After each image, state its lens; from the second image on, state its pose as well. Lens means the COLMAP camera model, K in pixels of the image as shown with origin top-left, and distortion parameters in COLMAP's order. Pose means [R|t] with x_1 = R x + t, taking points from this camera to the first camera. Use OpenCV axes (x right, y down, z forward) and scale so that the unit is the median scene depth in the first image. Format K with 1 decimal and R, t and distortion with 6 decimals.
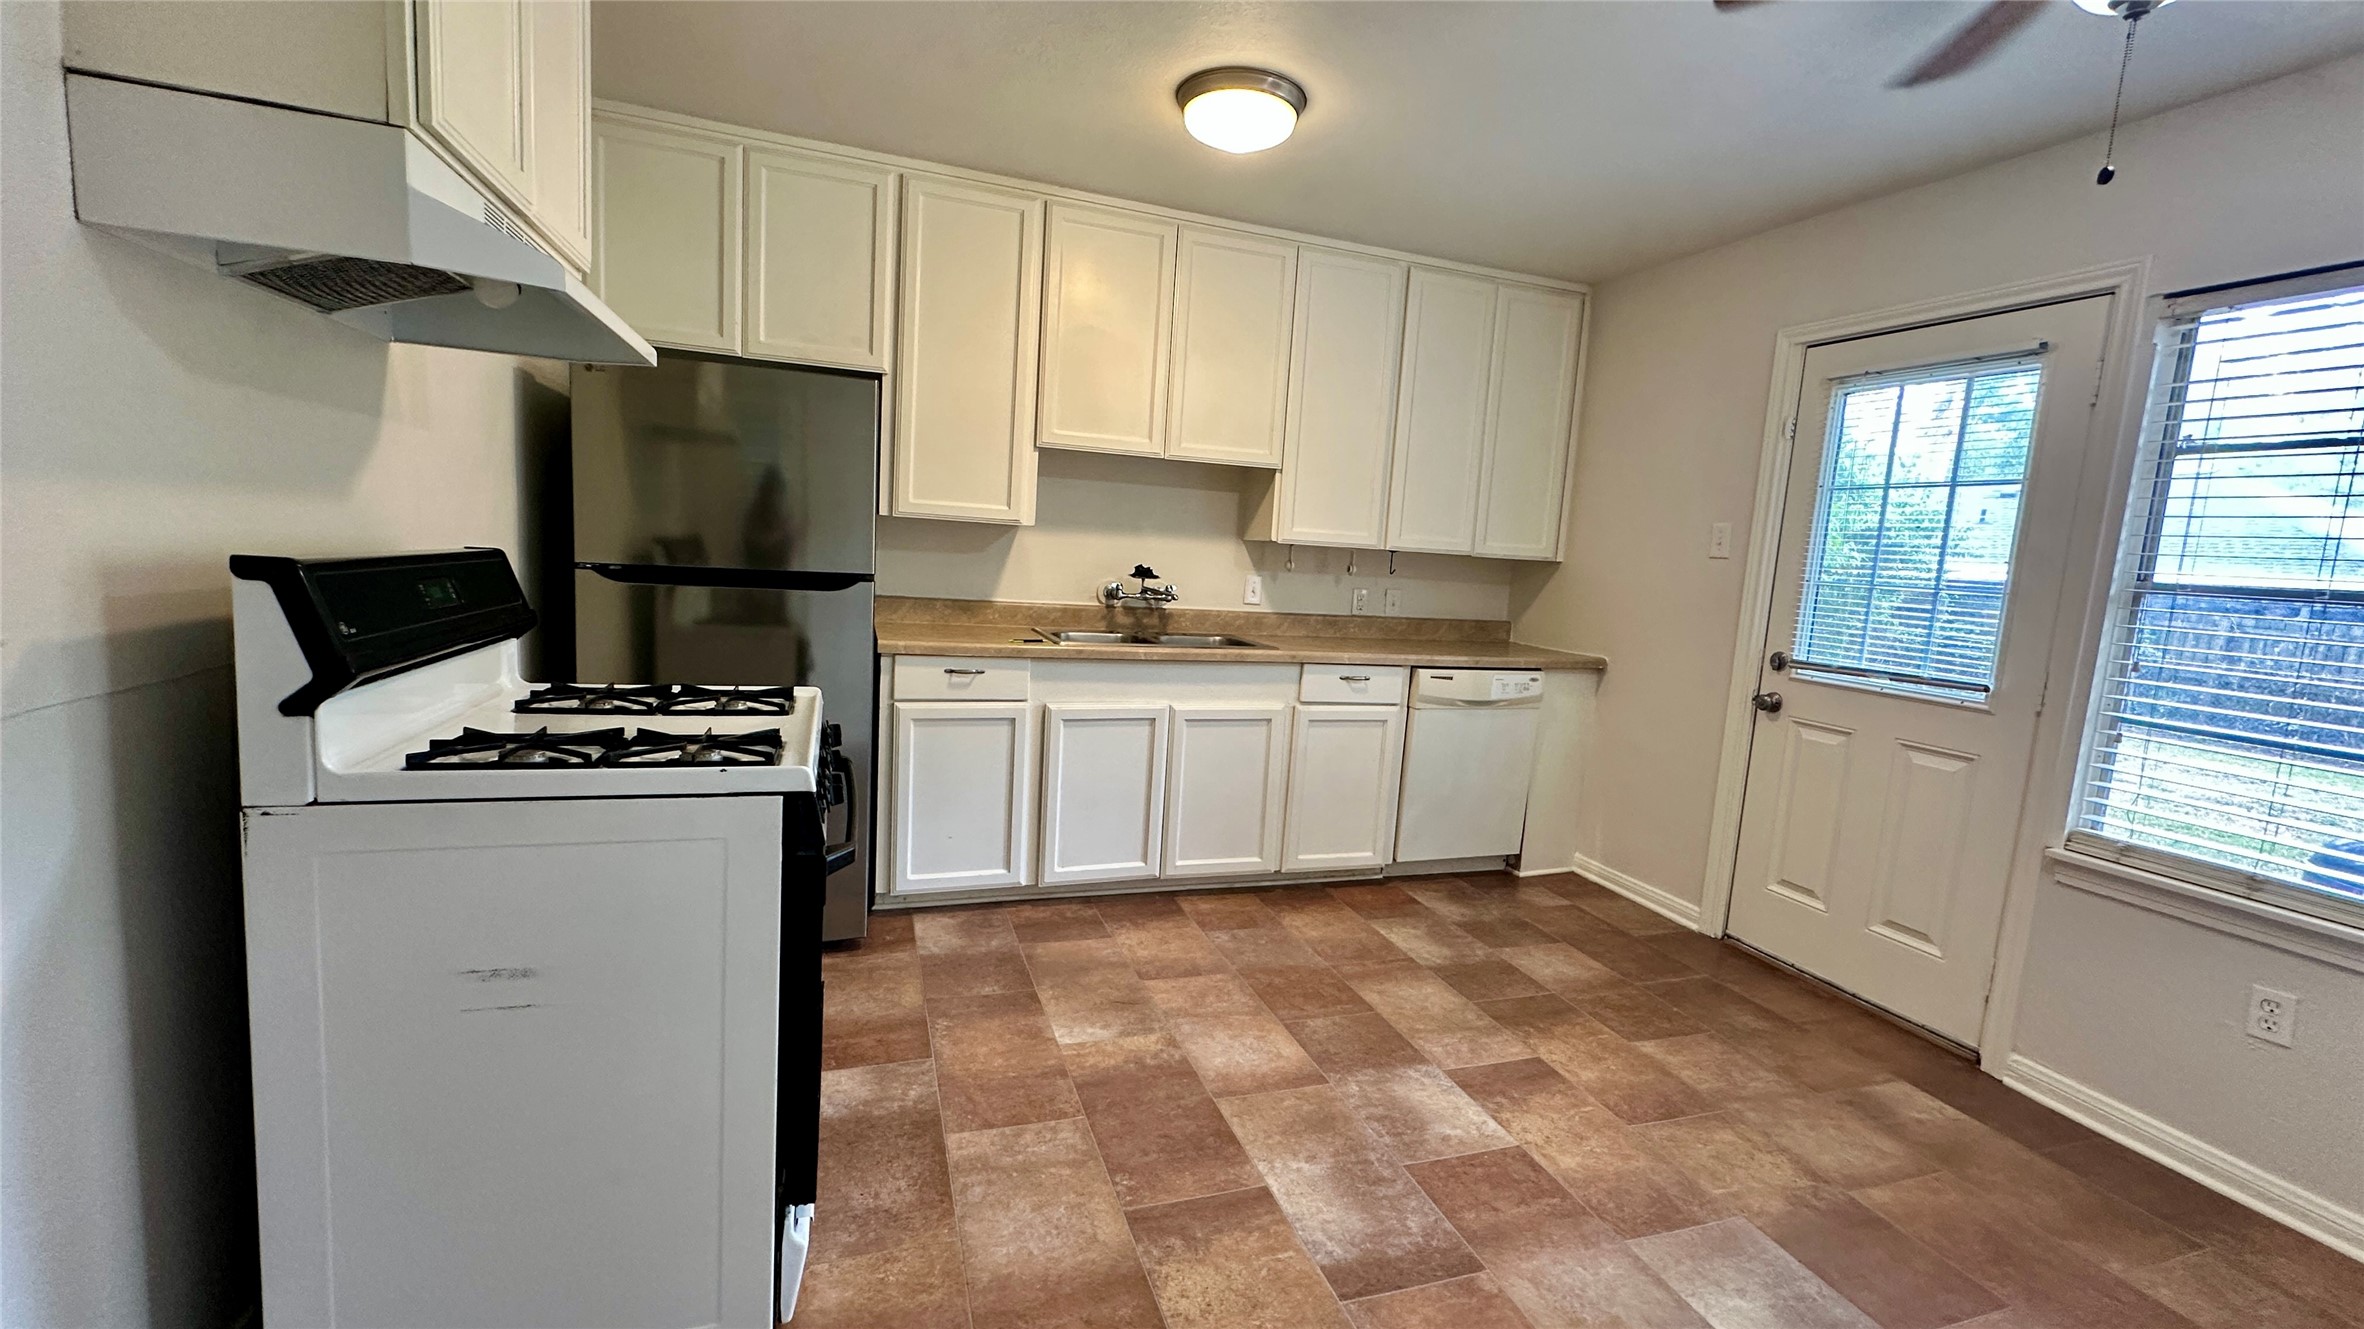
lens RADIAL K [[946.2, 0, 1178.4], [0, 946.2, 664.5], [0, 0, 1]] dist [-0.000820, 0.000198]
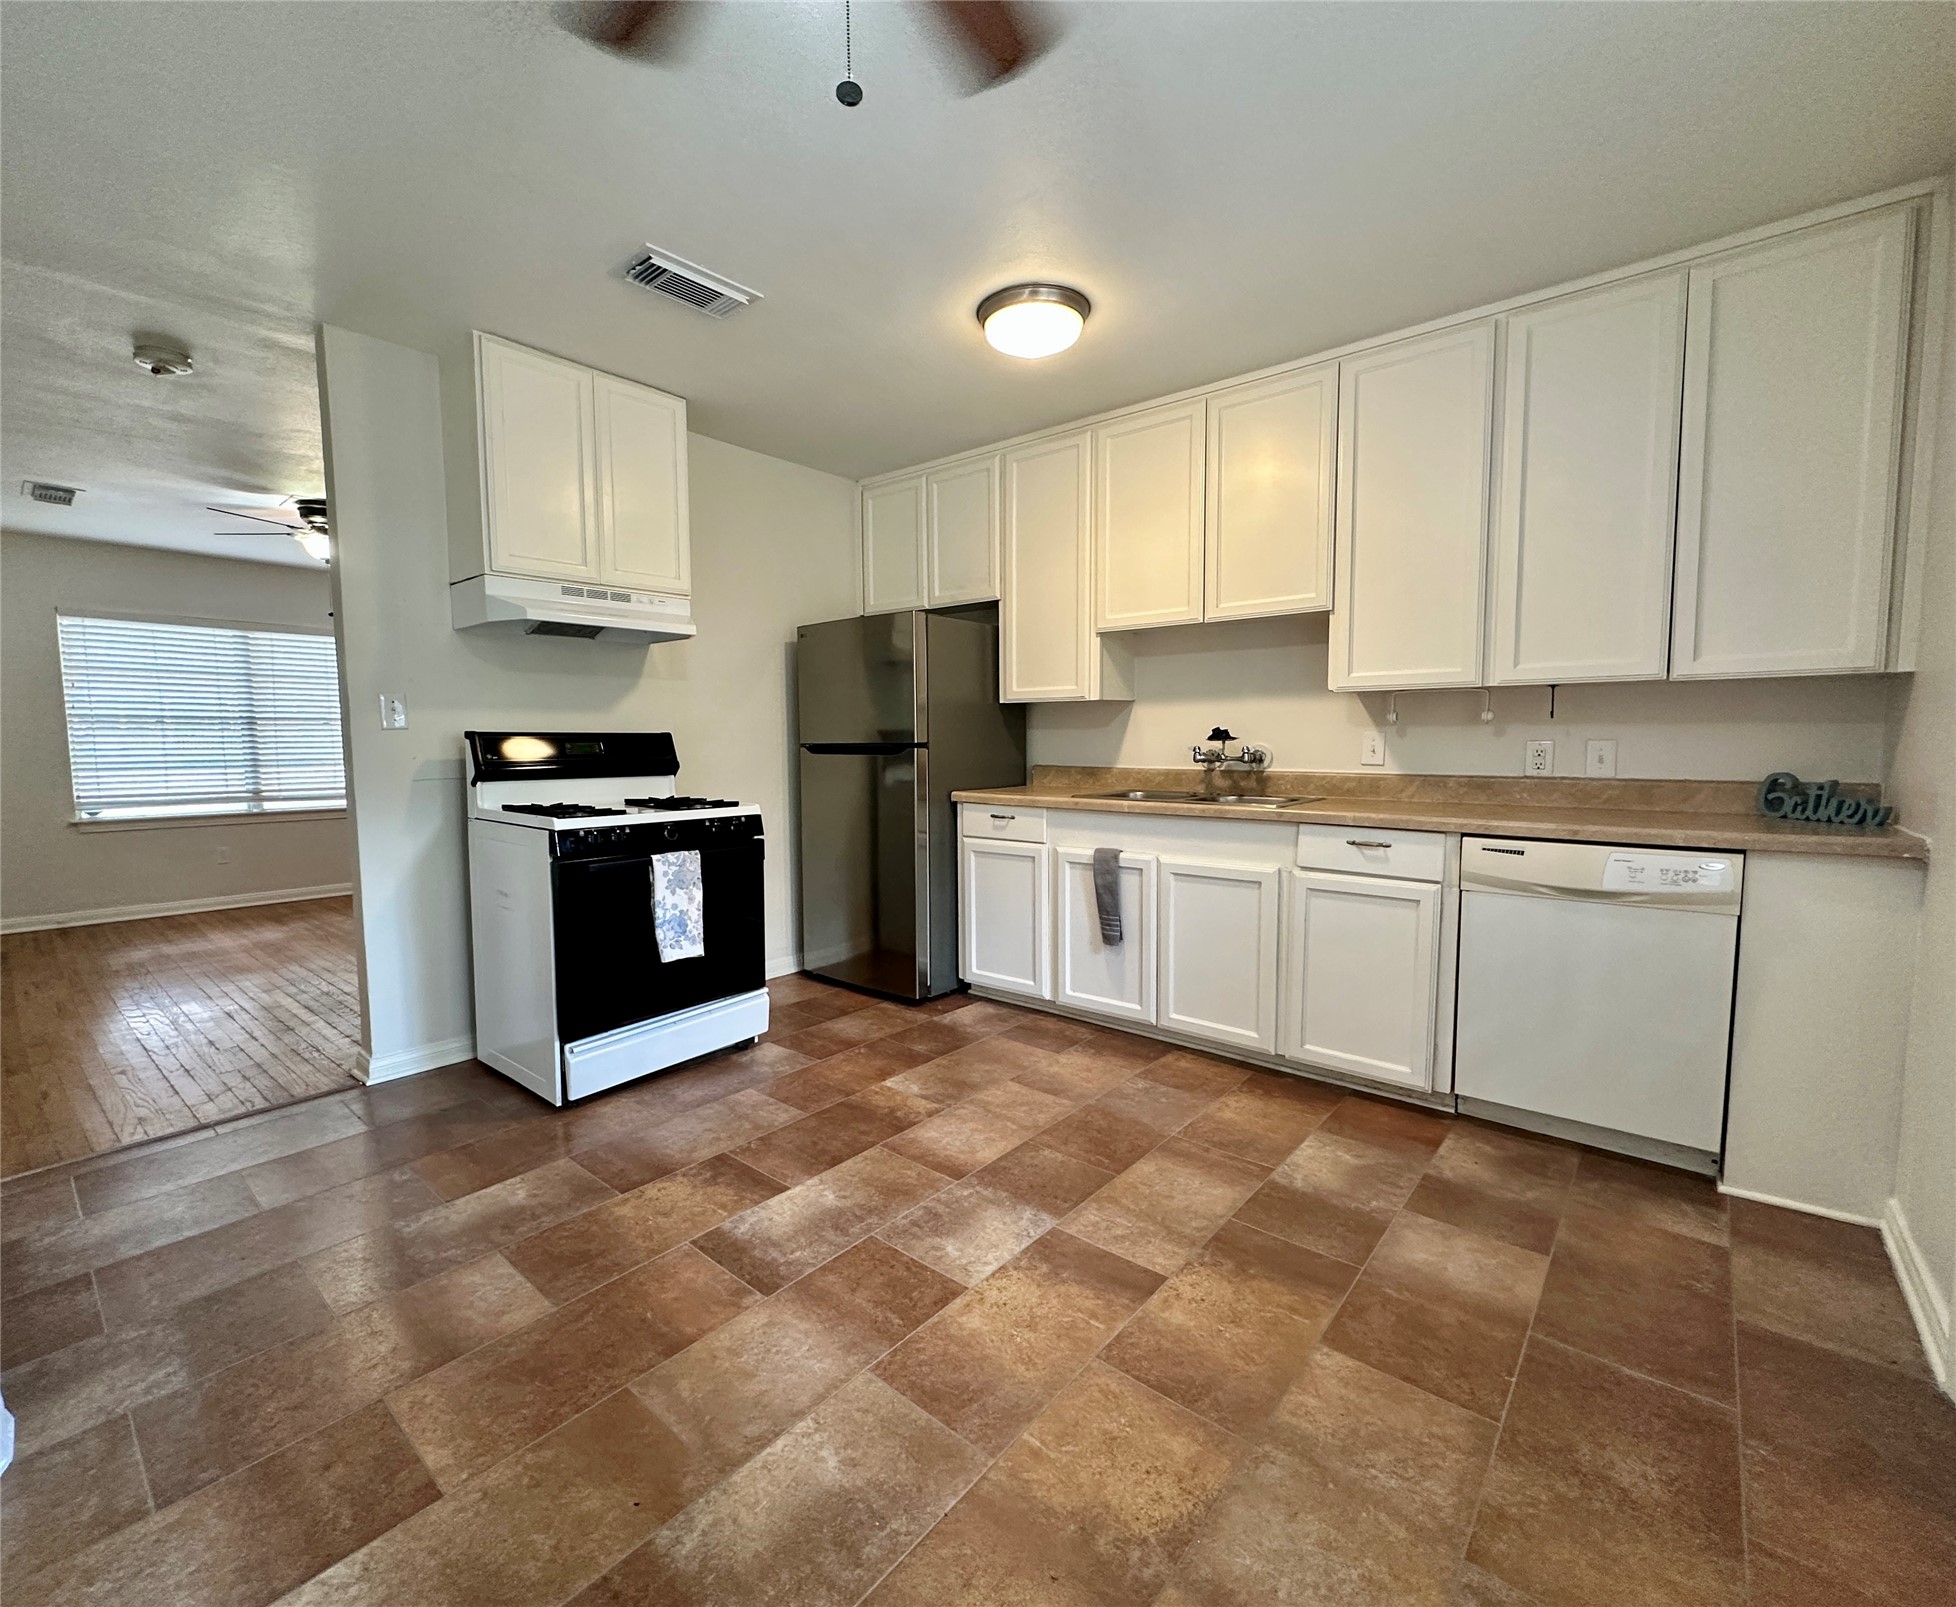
lens RADIAL K [[863.1, 0, 956.6], [0, 863.1, 807.2], [0, 0, 1]] dist [0.000662, 0.000159]
pose [[0.503503, 0.006293, -0.863970, 0.781688], [-0.069715, 0.997009, -0.033367, 0.039316], [0.861176, 0.077032, 0.502436, 0.365559]]
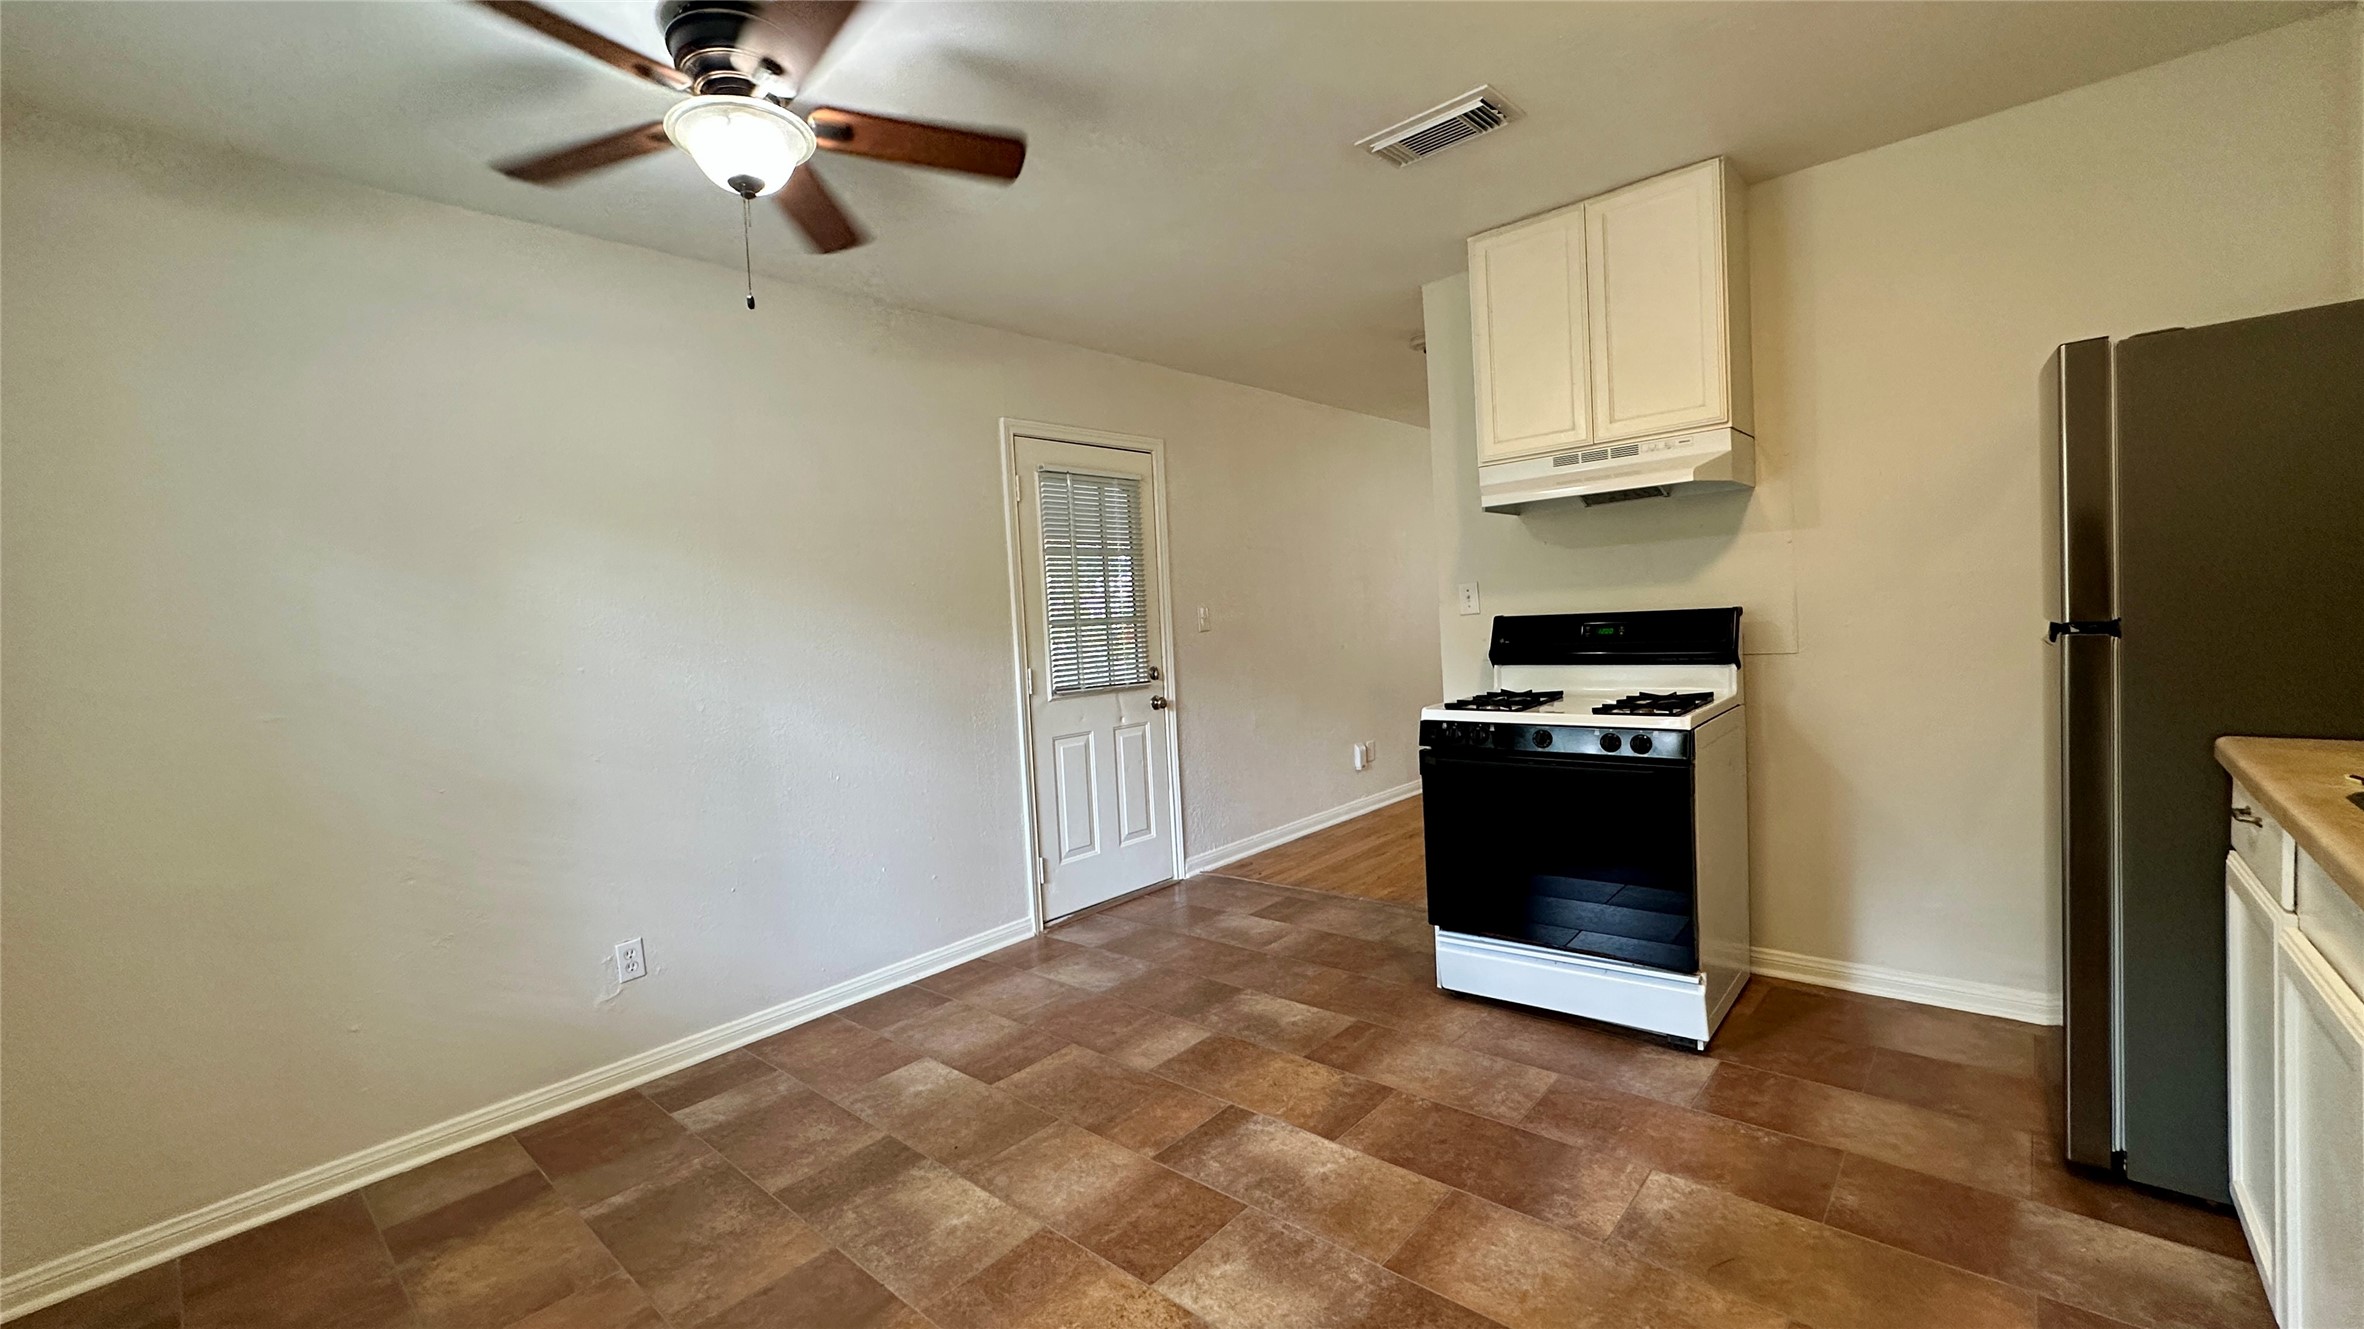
lens RADIAL K [[946.2, 0, 1178.4], [0, 946.2, 664.5], [0, 0, 1]] dist [-0.000820, 0.000198]
pose [[-0.873518, 0.010350, -0.486681, 0.527815], [-0.058629, 0.990259, 0.126290, -0.105465], [0.483248, 0.138850, -0.864403, 1.181211]]
